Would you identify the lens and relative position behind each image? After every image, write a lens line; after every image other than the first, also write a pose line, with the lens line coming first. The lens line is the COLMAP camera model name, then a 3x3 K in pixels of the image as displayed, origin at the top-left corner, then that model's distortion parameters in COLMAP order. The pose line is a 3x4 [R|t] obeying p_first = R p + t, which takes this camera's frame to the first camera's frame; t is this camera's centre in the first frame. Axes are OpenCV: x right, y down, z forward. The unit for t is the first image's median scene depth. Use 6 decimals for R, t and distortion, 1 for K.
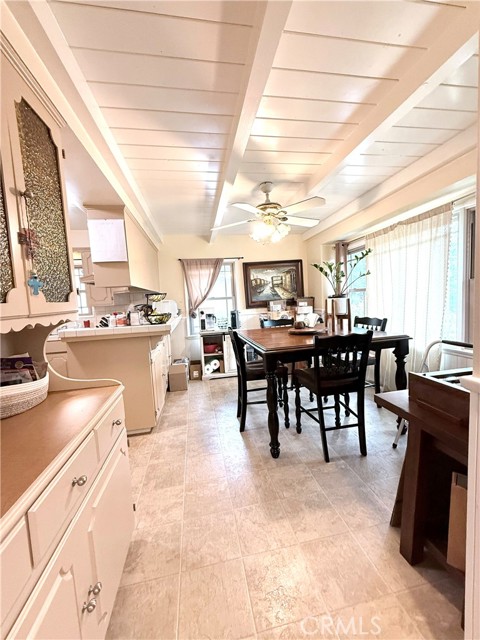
lens RADIAL K [[255.7, 0, 240.8], [0, 255.7, 320.5], [0, 0, 1]] dist [0.000587, 0.000241]
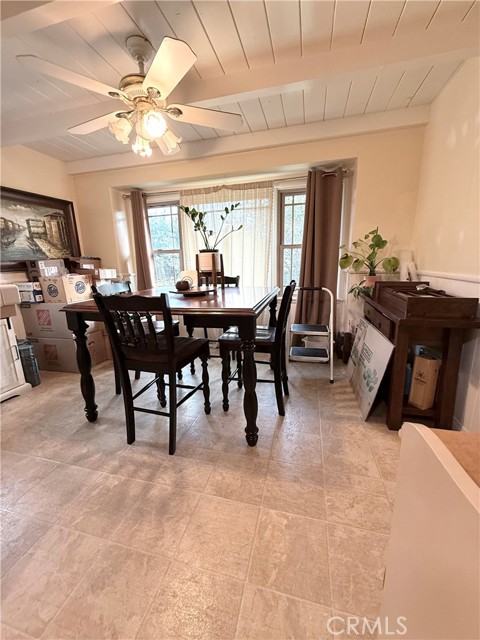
lens RADIAL K [[255.7, 0, 239.7], [0, 255.7, 319.2], [0, 0, 1]] dist [0.000587, 0.000241]
pose [[0.430848, -0.149264, 0.889994, -0.228070], [0.071790, 0.988770, 0.131076, 0.015708], [-0.899564, 0.007419, 0.436725, 0.298385]]
